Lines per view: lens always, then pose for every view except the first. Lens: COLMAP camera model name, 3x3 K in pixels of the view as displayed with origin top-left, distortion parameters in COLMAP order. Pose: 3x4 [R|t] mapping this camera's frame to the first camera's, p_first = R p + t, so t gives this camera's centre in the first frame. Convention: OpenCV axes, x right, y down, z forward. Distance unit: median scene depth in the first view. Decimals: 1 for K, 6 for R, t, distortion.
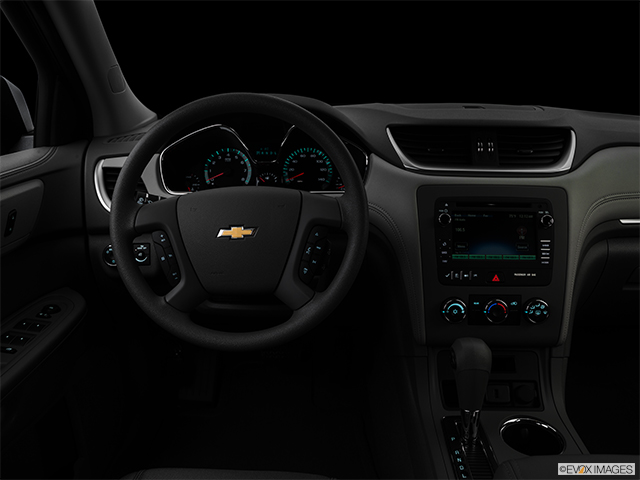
lens RADIAL K [[546.2, 0, 320.0], [0, 546.2, 240.0], [0, 0, 1]] dist [-0.070015, 0.001978]
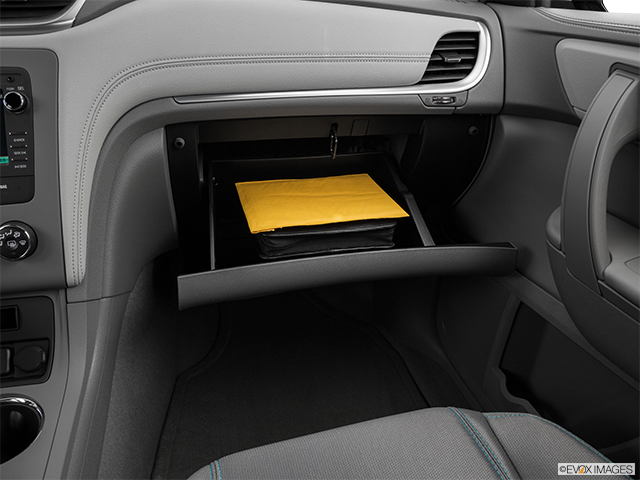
lens RADIAL K [[502.4, 0, 320.0], [0, 502.4, 240.0], [0, 0, 1]] dist [-0.087849, 0.006869]
pose [[0.963994, -0.090949, 0.249888, 0.598951], [0.044798, 0.981807, 0.184521, 0.035972], [-0.262124, -0.166682, 0.950530, 0.327797]]
